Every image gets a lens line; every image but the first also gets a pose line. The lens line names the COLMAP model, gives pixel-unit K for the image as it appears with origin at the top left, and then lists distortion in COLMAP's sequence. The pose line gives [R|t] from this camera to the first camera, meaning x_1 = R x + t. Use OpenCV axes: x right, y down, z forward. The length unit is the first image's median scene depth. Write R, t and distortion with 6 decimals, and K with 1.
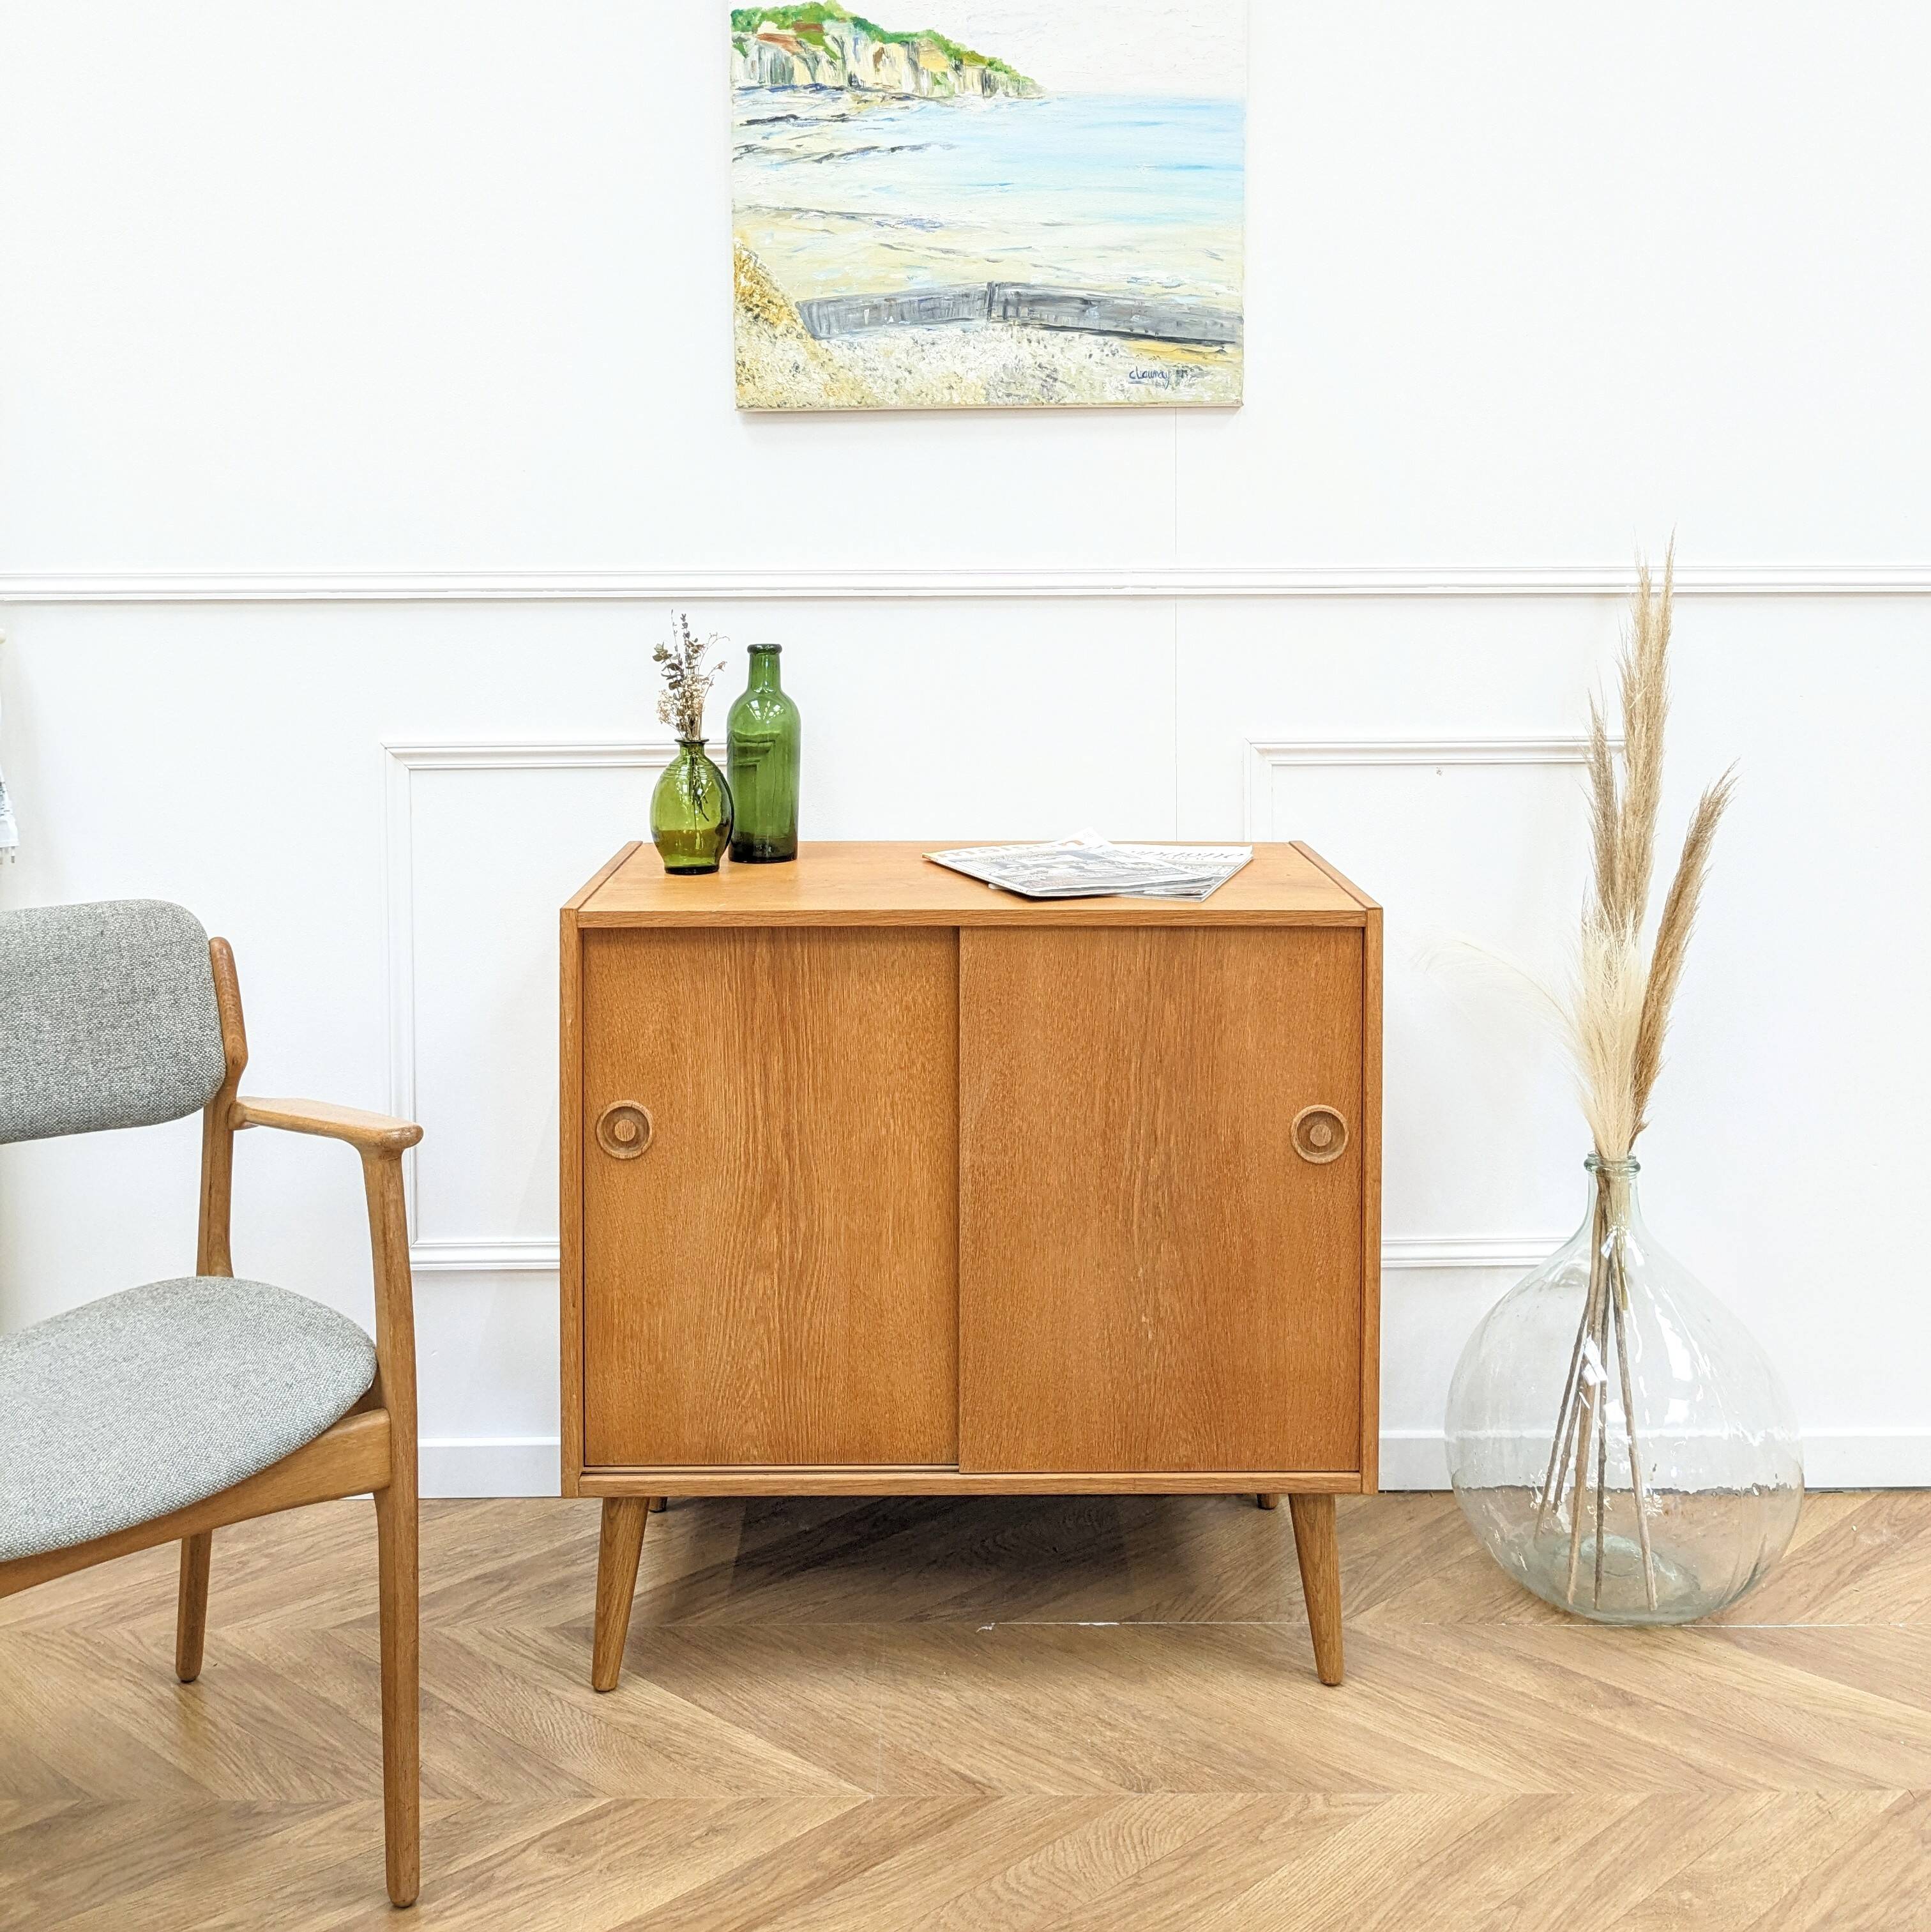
lens RADIAL K [[2044.3, 0, 954.7], [0, 2044.3, 757.2], [0, 0, 1]] dist [0.058502, -0.139747]
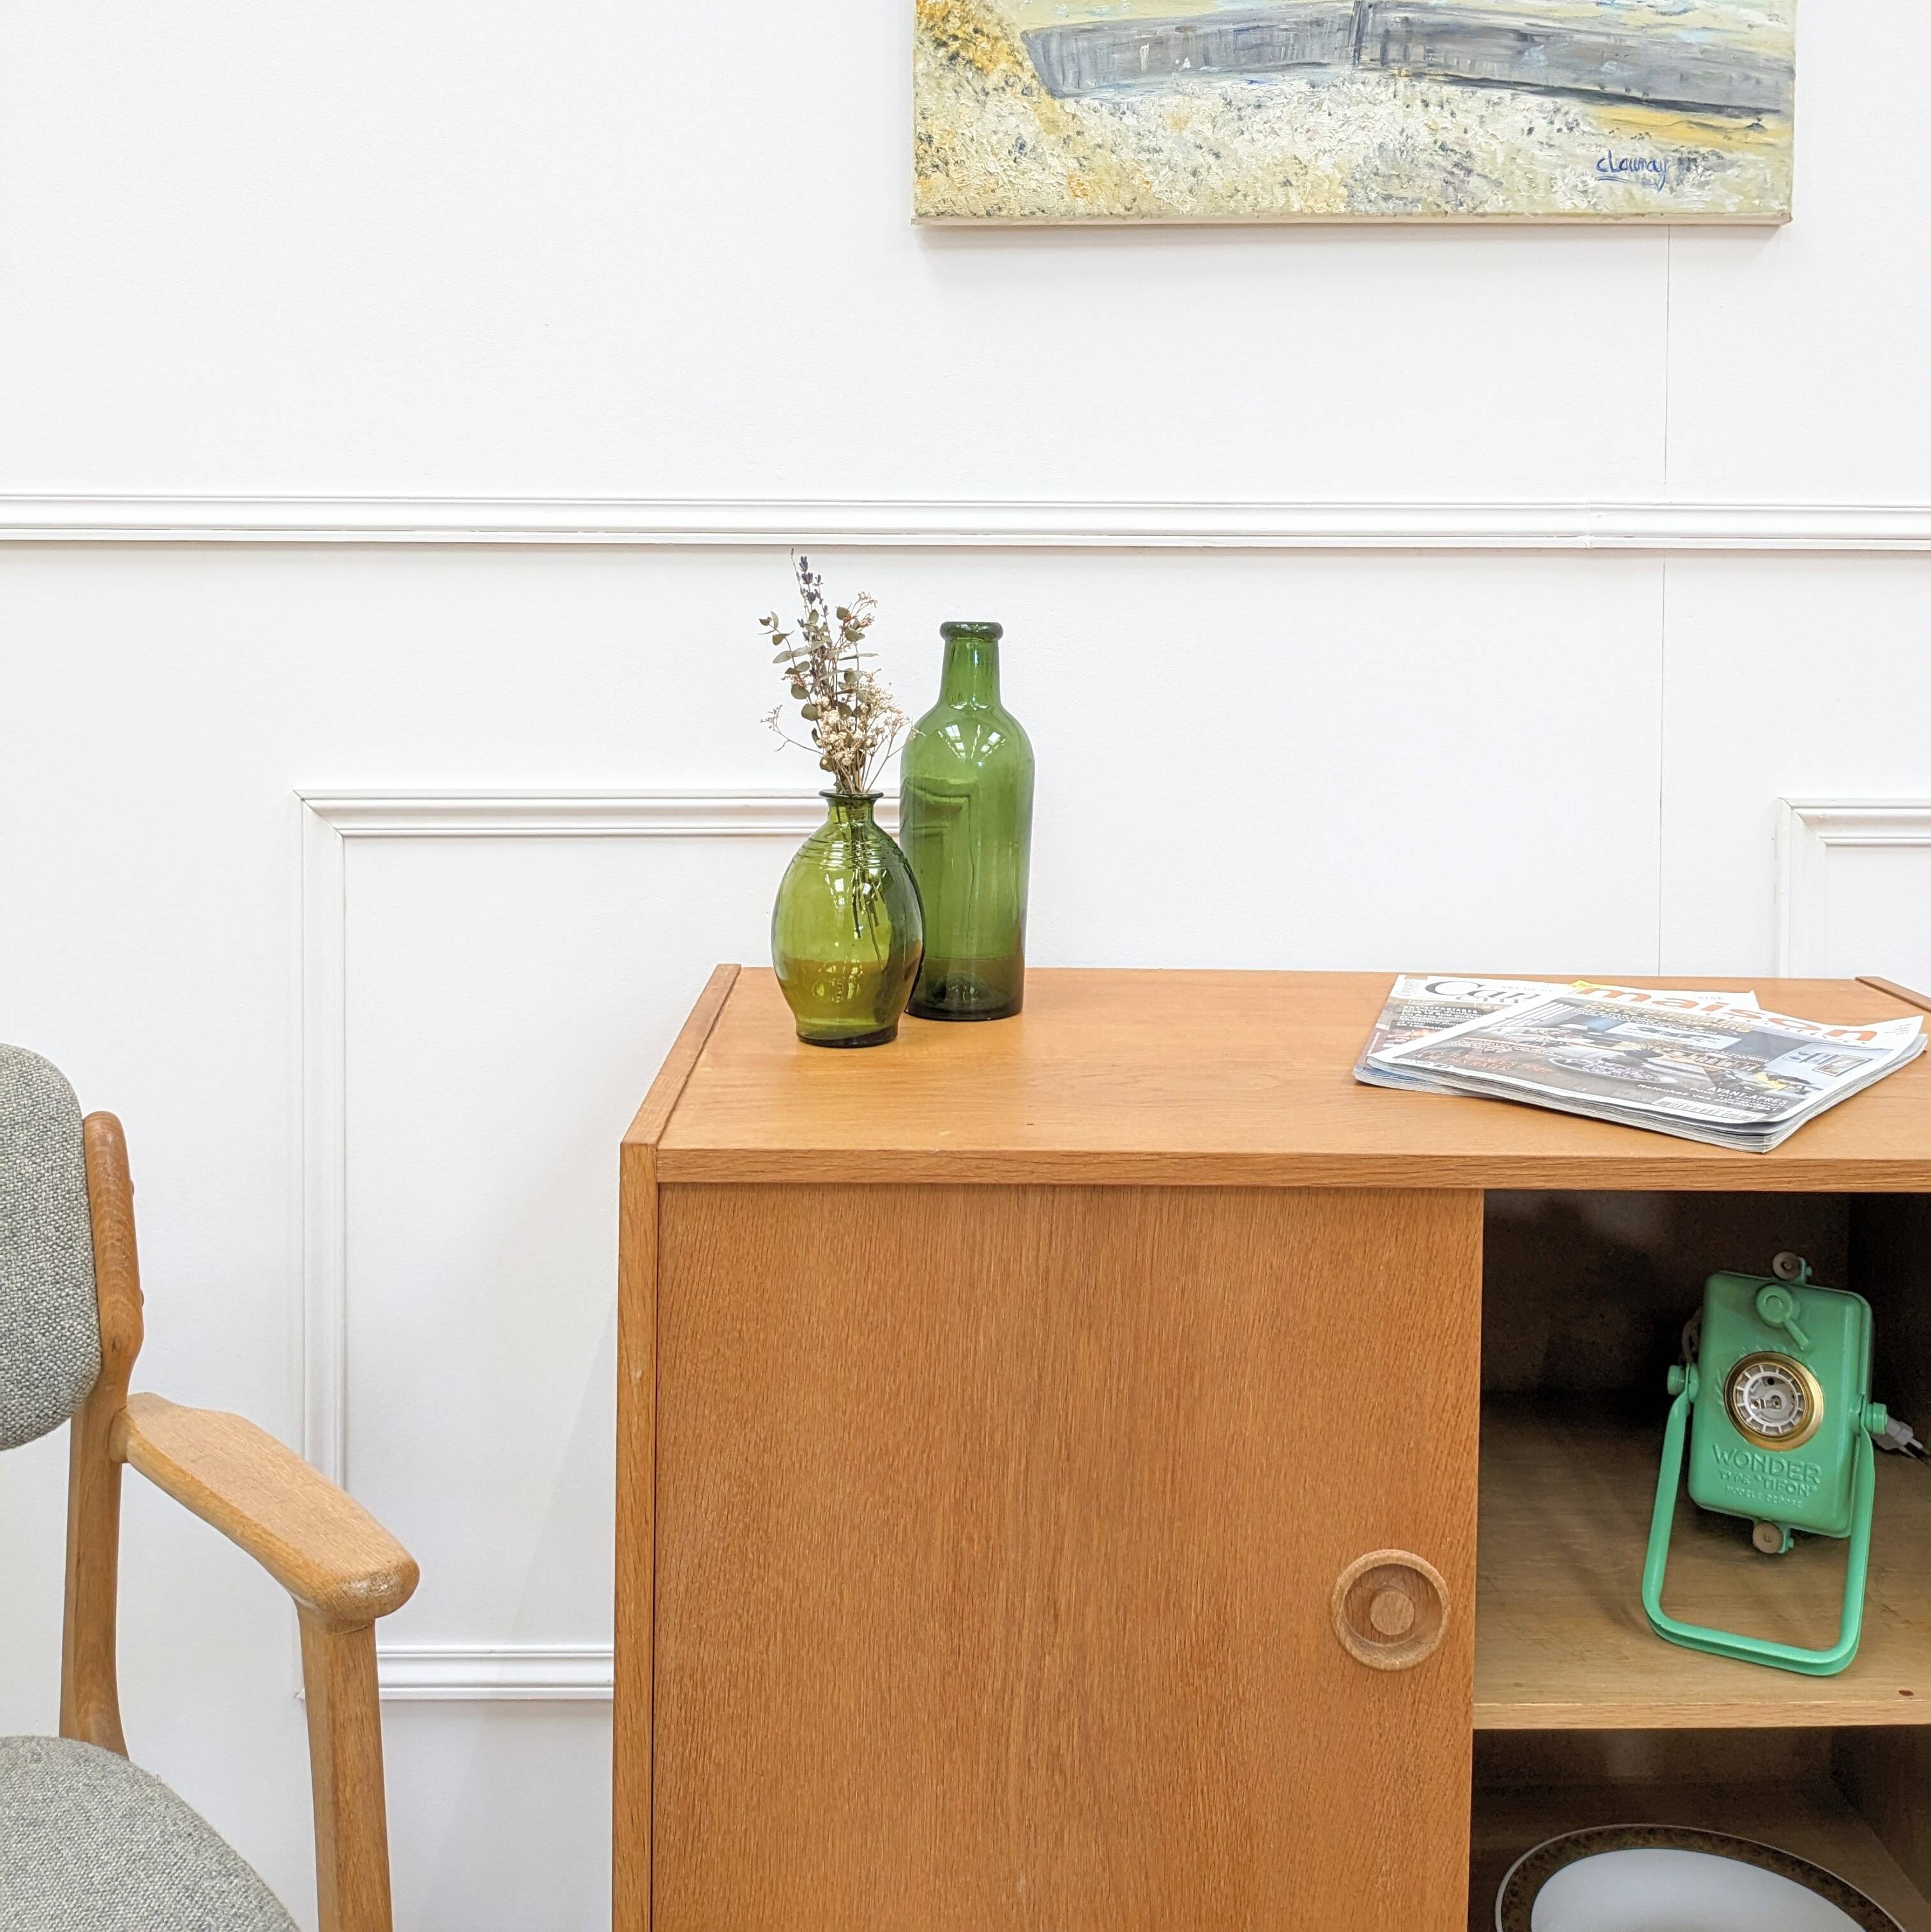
lens RADIAL K [[2044.3, 0, 954.7], [0, 2044.3, 757.2], [0, 0, 1]] dist [0.058502, -0.139747]
pose [[0.999924, 0.010132, -0.007065, -0.089862], [-0.010242, 0.999824, -0.015717, -0.009285], [0.006905, 0.015788, 0.999852, 0.425289]]
